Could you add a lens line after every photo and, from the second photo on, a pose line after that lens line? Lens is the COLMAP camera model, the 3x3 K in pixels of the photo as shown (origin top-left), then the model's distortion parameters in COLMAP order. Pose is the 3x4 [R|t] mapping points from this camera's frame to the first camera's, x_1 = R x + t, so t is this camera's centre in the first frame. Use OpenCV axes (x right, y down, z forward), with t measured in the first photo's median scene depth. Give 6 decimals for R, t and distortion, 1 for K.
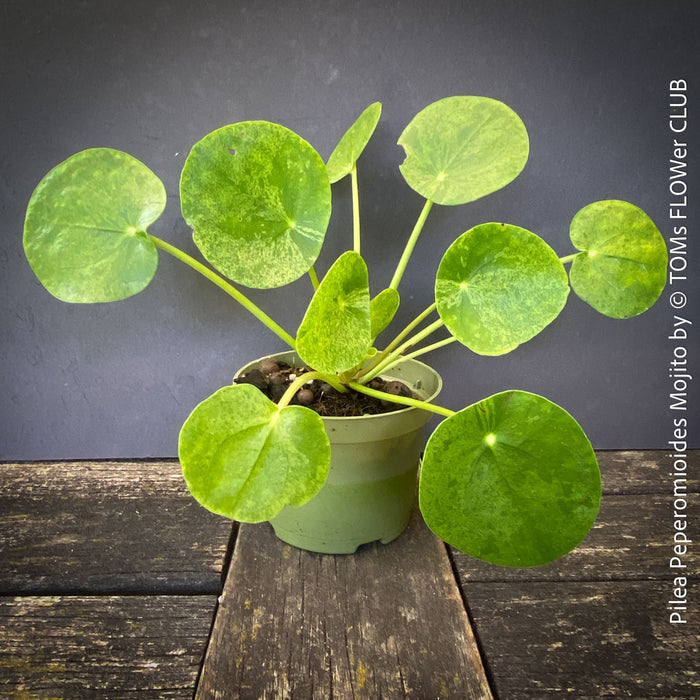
lens RADIAL K [[641.9, 0, 326.0], [0, 641.9, 359.3], [0, 0, 1]] dist [0.089449, -0.108129]
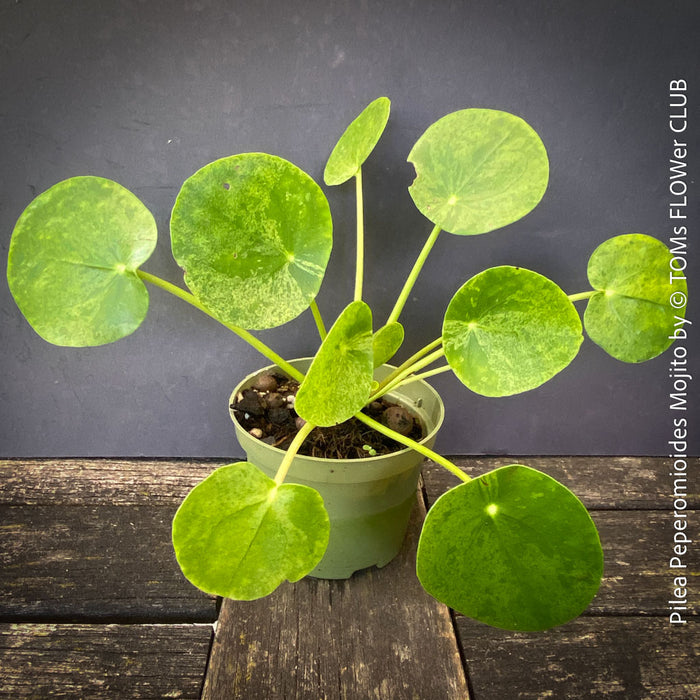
lens RADIAL K [[646.6, 0, 325.8], [0, 646.6, 359.1], [0, 0, 1]] dist [0.066355, -0.074878]
pose [[0.999734, 0.021488, 0.008358, -0.009428], [-0.022323, 0.992790, 0.117769, -0.175480], [-0.005767, -0.117924, 0.993006, 0.045486]]
